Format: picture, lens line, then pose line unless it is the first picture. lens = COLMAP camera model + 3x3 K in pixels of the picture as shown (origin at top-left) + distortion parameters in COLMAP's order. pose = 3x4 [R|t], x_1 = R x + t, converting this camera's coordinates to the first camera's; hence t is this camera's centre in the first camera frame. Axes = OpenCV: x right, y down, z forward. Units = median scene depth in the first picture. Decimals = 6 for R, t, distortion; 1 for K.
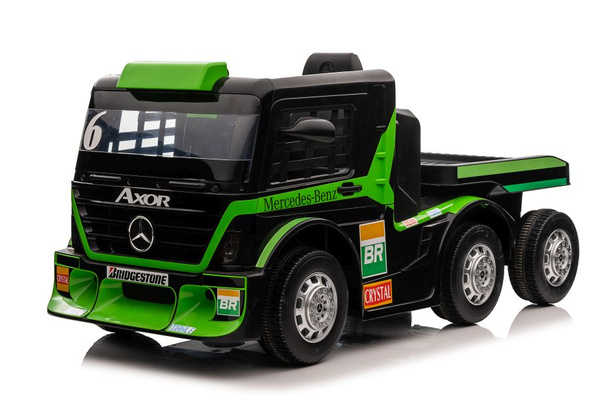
lens RADIAL K [[1611.9, 0, 300.0], [0, 1611.9, 199.7], [0, 0, 1]] dist [-0.472911, 0.000000]
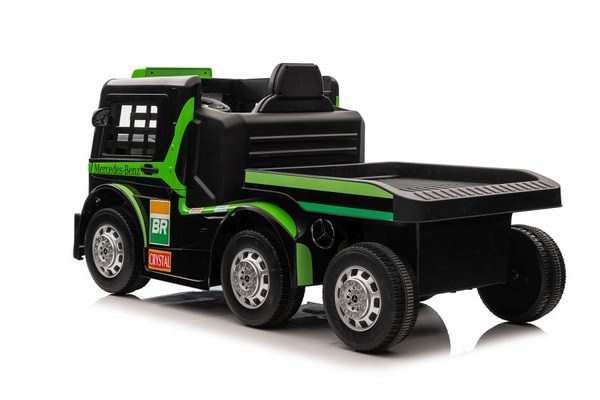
lens RADIAL K [[1488.5, 0, 299.6], [0, 1488.5, 199.3], [0, 0, 1]] dist [-0.043749, 0.000000]
pose [[-0.149848, 0.097631, -0.983877, 1.135348], [-0.105684, 0.987830, 0.114119, -0.126257], [0.983044, 0.121081, -0.137706, 1.256926]]
